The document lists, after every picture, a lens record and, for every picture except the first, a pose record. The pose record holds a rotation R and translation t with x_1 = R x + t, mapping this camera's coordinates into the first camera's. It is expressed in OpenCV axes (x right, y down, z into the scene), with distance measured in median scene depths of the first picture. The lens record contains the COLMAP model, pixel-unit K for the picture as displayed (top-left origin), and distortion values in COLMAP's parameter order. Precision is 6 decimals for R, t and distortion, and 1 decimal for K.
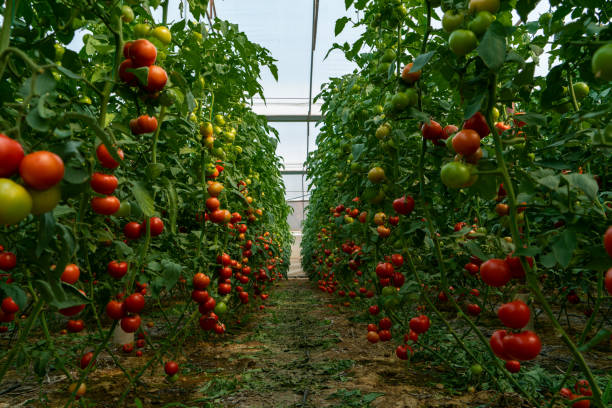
lens RADIAL K [[467.9, 0, 303.5], [0, 467.9, 212.1], [0, 0, 1]] dist [0.006197, 0.000933]
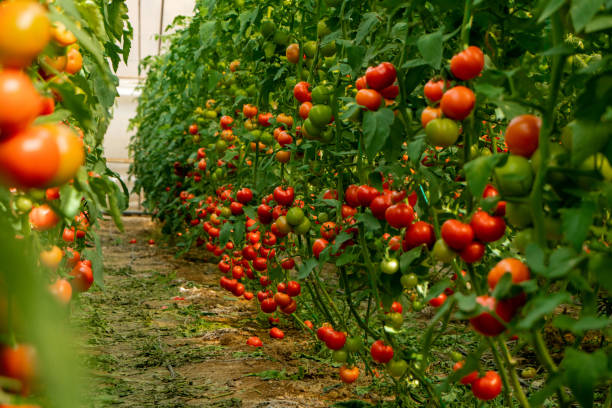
lens RADIAL K [[1289.6, 0, 306.0], [0, 1289.6, 204.0], [0, 0, 1]] dist [0.044393, 0.069911]
pose [[0.988199, 0.037543, 0.148506, -0.077361], [-0.057963, 0.989058, 0.135661, -0.031292], [-0.141788, -0.142667, 0.979562, 0.211849]]
